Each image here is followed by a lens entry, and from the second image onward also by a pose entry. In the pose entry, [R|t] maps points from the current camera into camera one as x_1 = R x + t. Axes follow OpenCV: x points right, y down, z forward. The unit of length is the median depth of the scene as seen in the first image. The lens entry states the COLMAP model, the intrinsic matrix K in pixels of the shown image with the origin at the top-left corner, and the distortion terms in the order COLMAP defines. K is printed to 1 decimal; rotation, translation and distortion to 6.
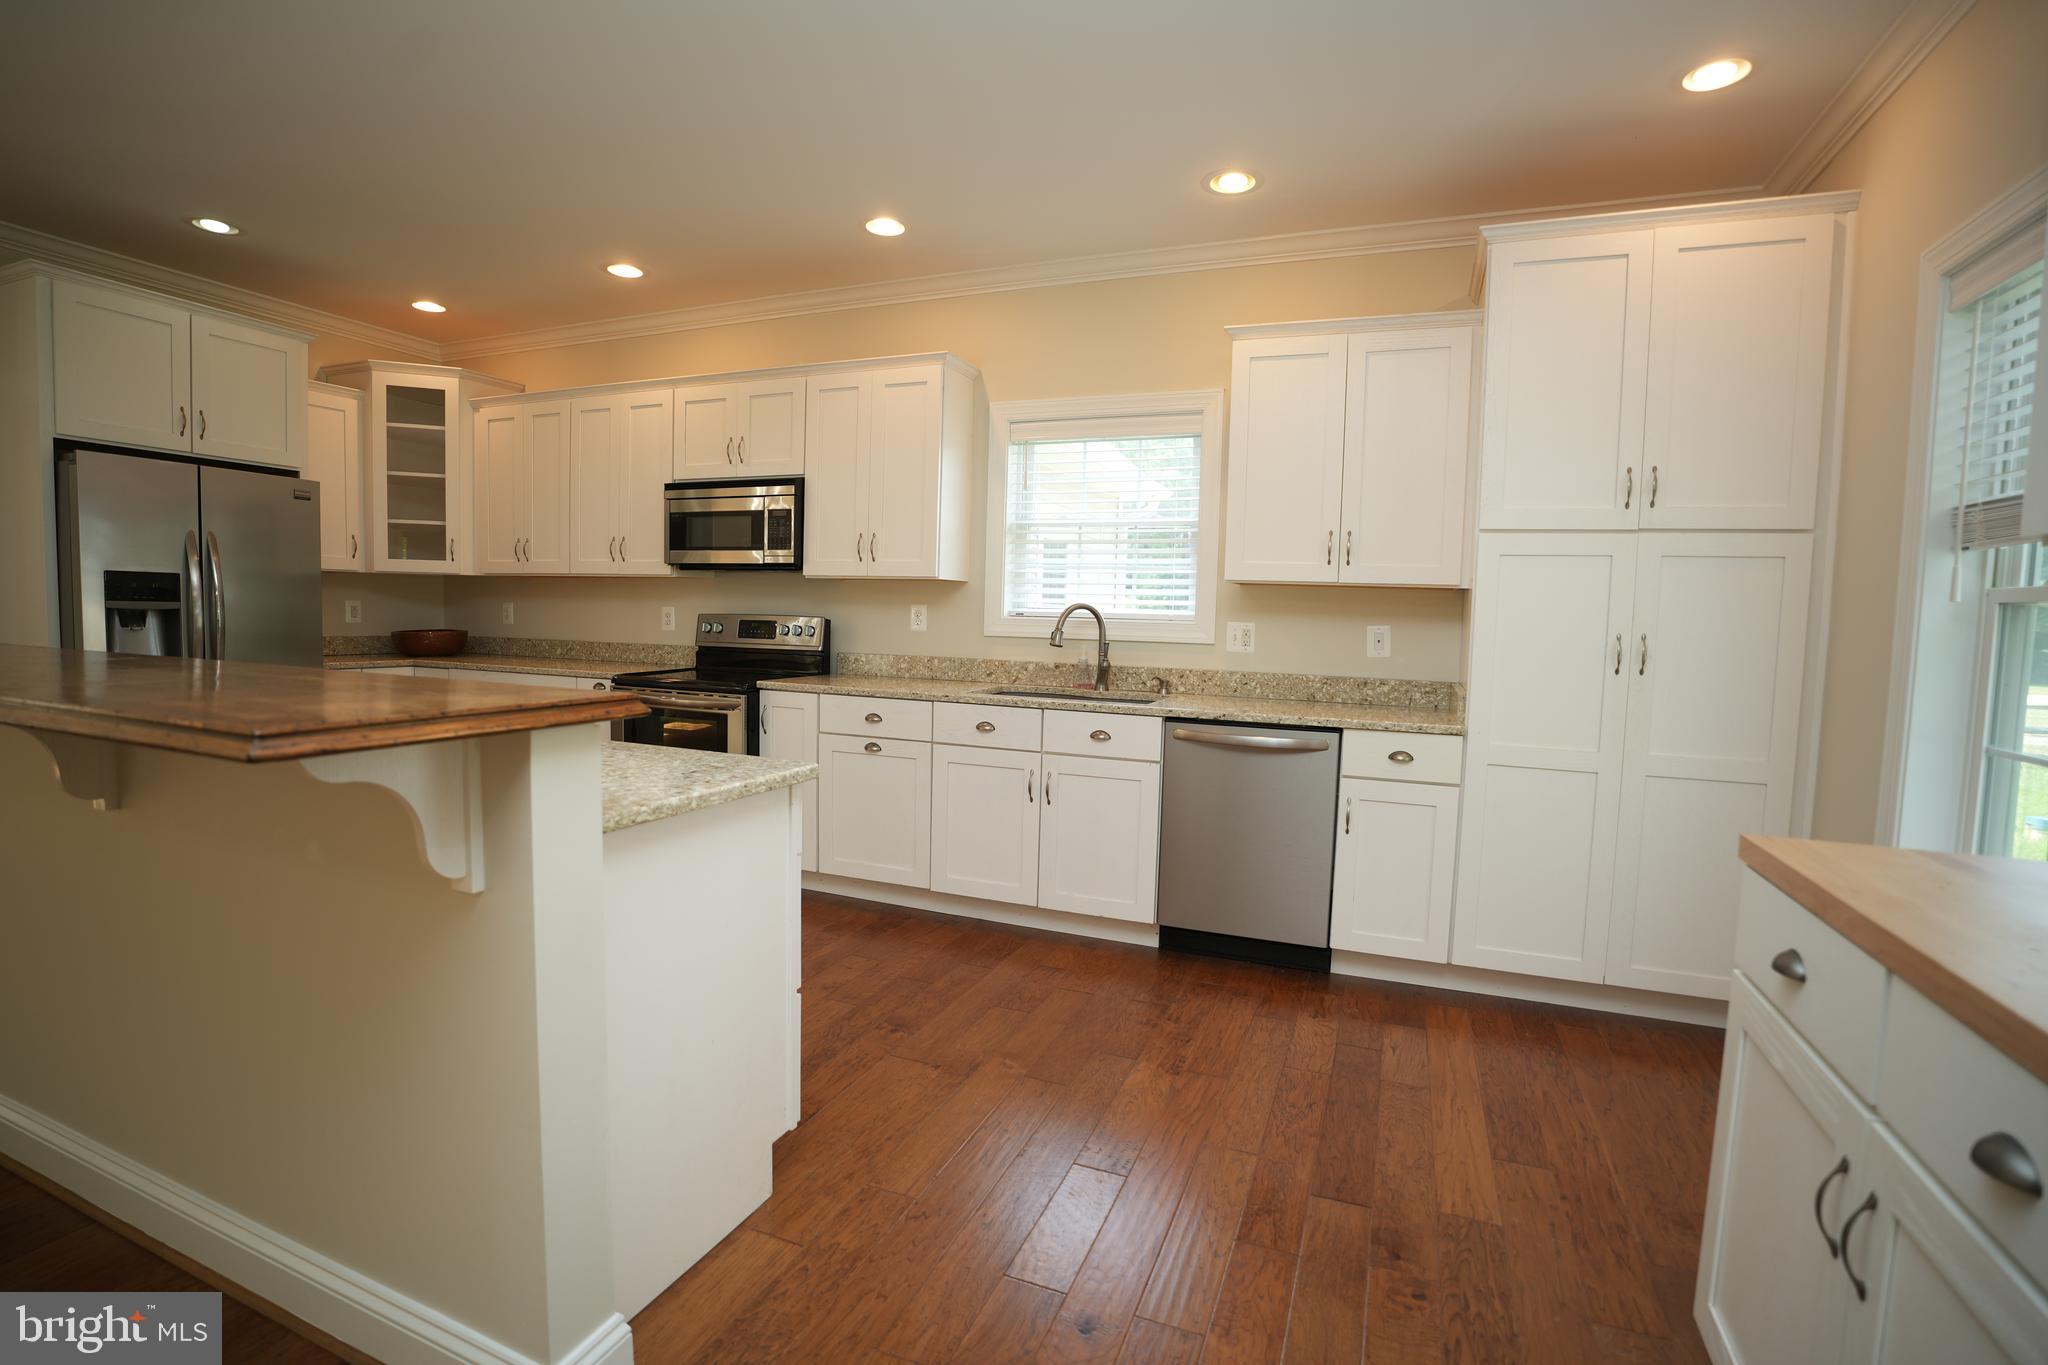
lens RADIAL K [[948.2, 0, 1018.3], [0, 948.2, 680.4], [0, 0, 1]] dist [-0.071799, 0.020924]
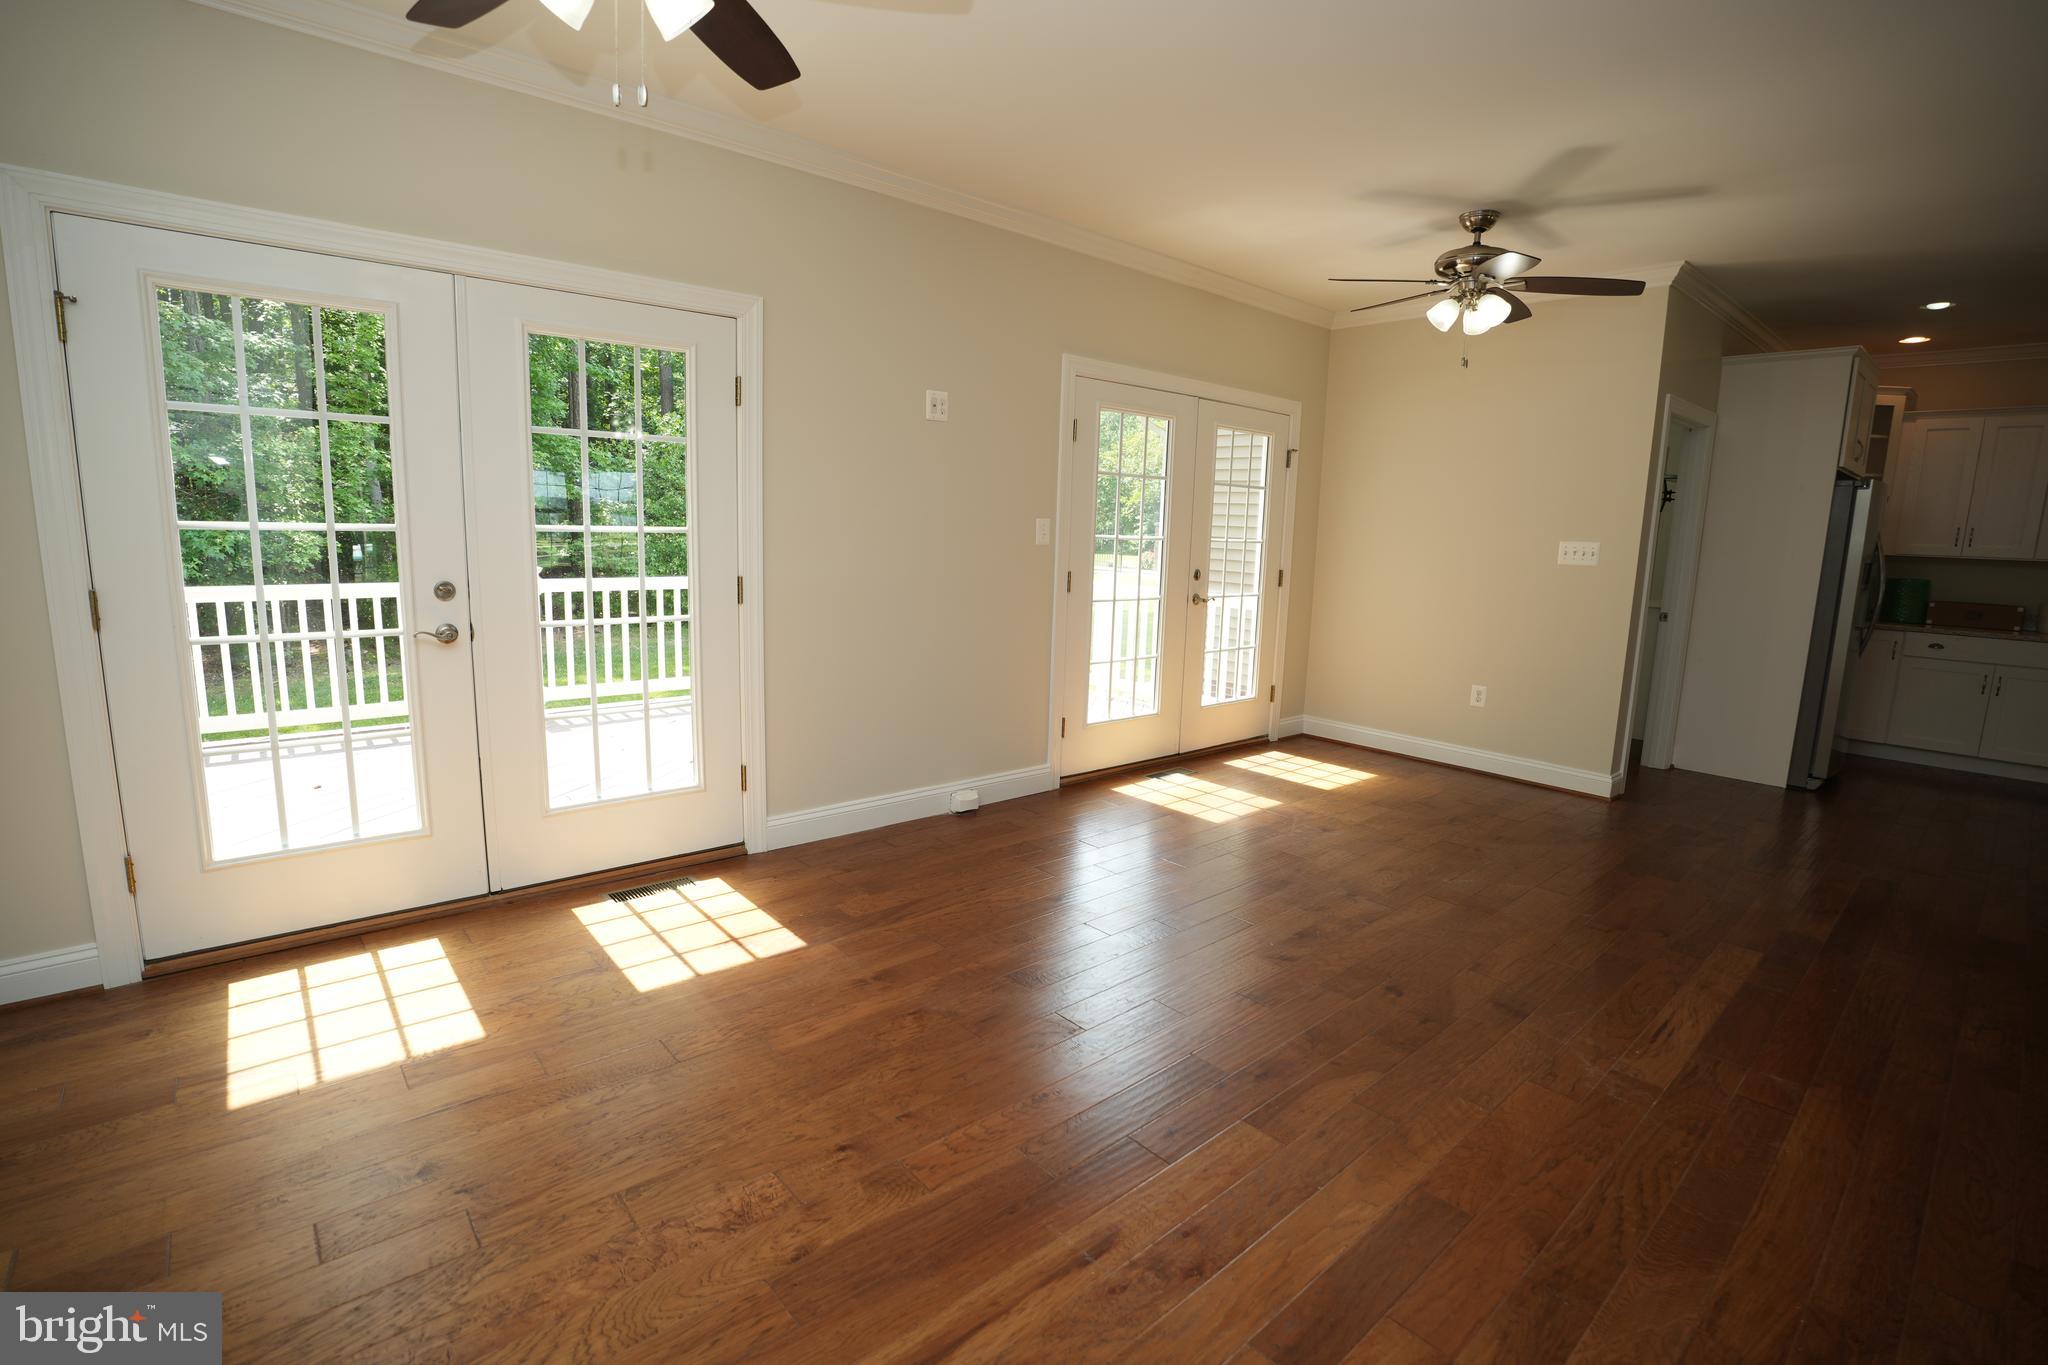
lens RADIAL K [[948.2, 0, 1028.0], [0, 948.2, 688.1], [0, 0, 1]] dist [-0.071799, 0.020924]
pose [[0.896549, 0.074866, -0.436571, -1.410743], [-0.037816, 0.994951, 0.092961, -0.006457], [0.441327, -0.066835, 0.894854, -0.790273]]
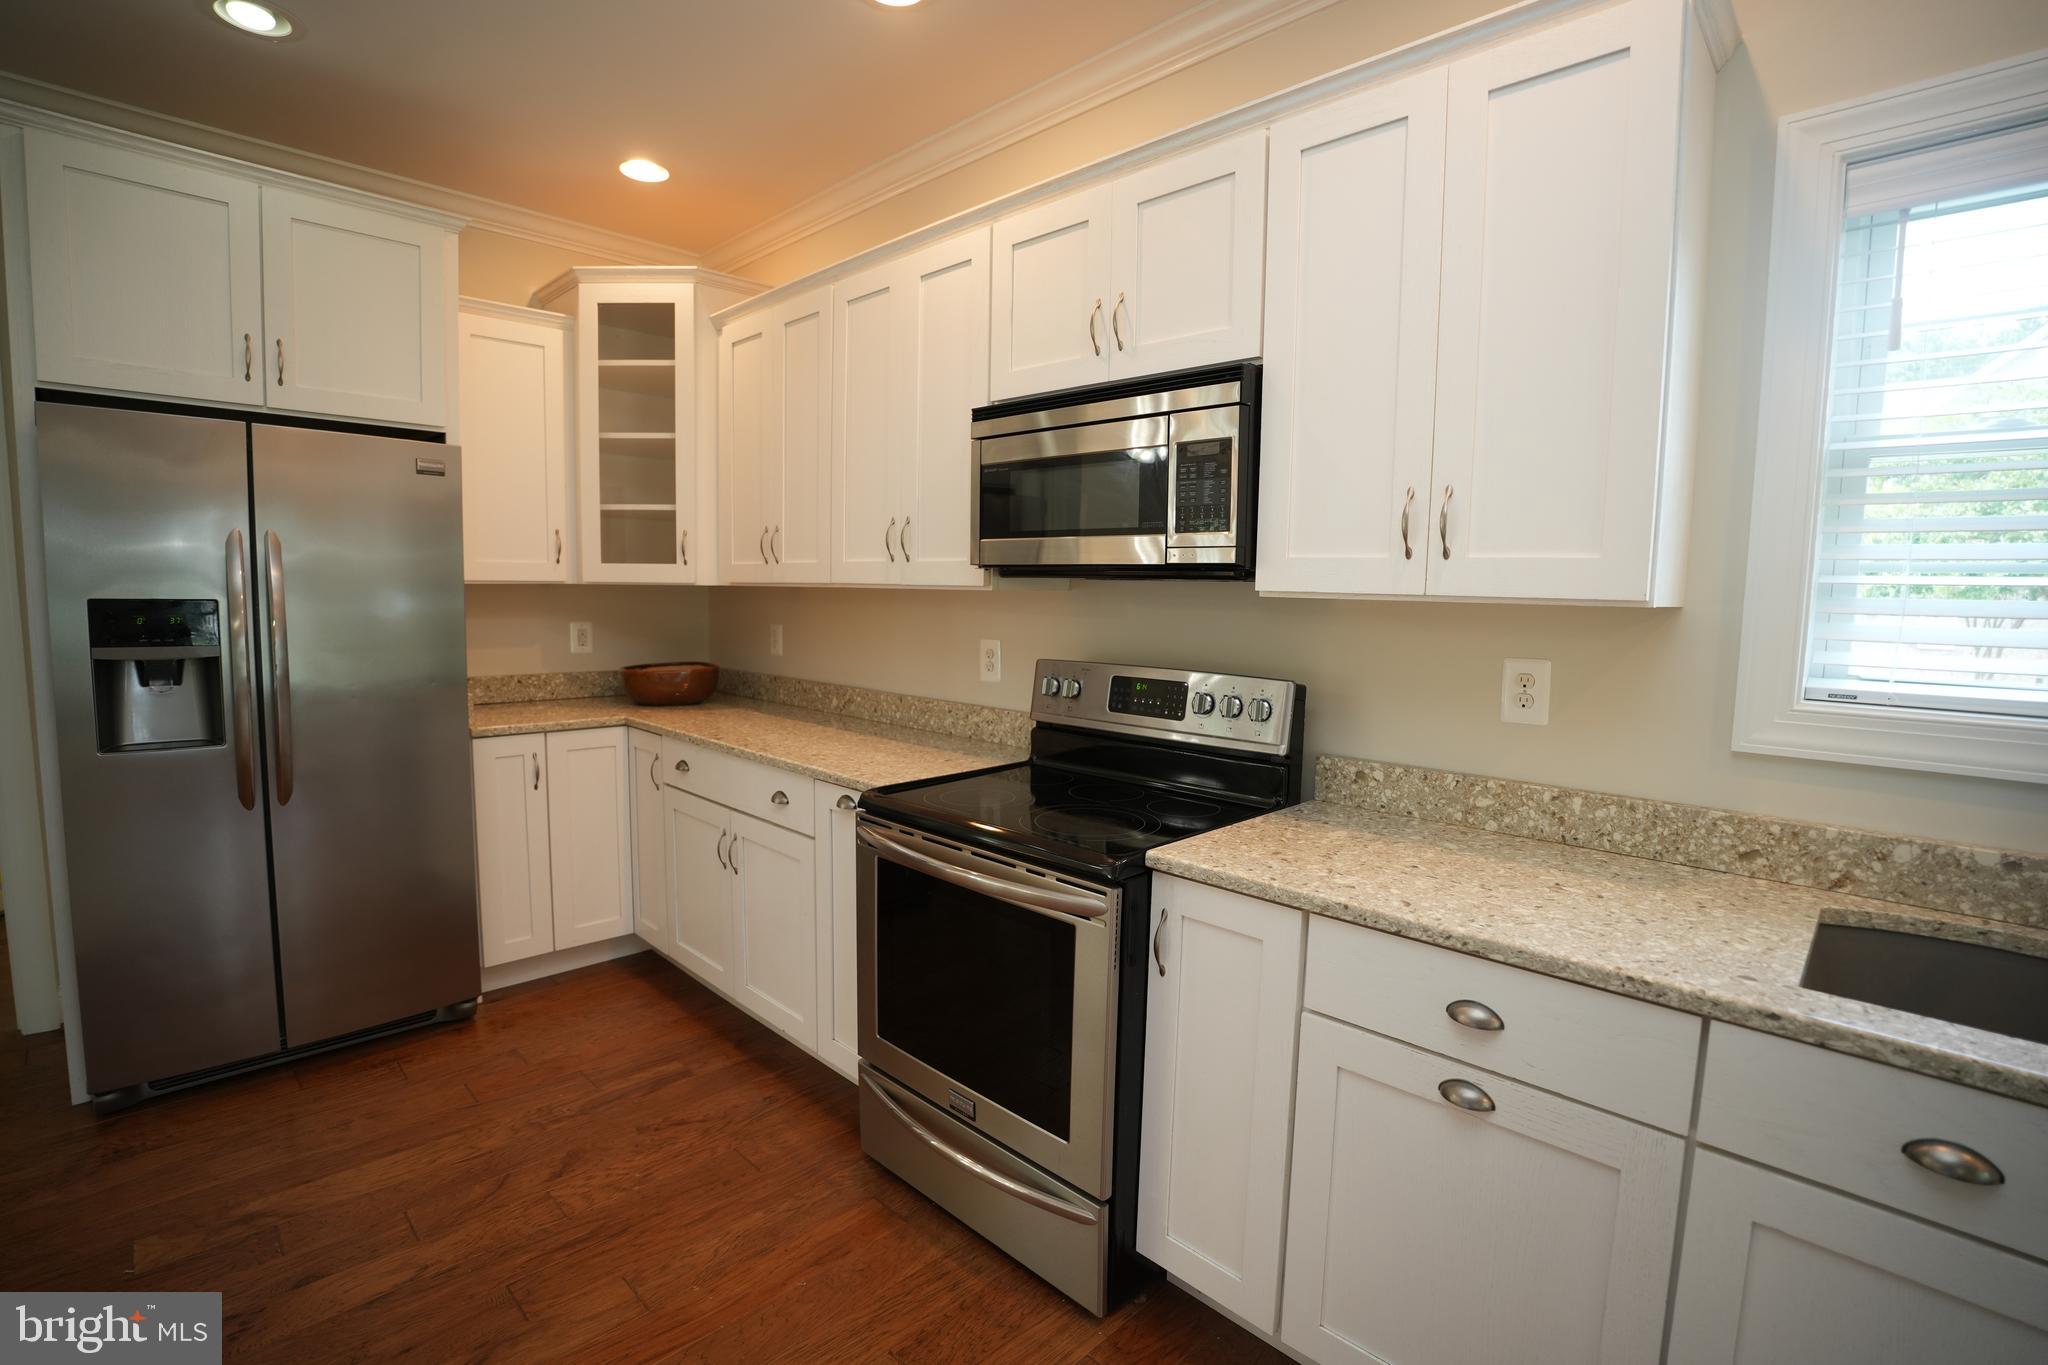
lens RADIAL K [[948.2, 0, 1015.8], [0, 948.2, 681.1], [0, 0, 1]] dist [-0.071799, 0.020924]
pose [[0.923211, 0.027650, -0.383297, -0.177616], [-0.022008, 0.999575, 0.019097, -0.083184], [0.383662, -0.009195, 0.923428, 0.611390]]
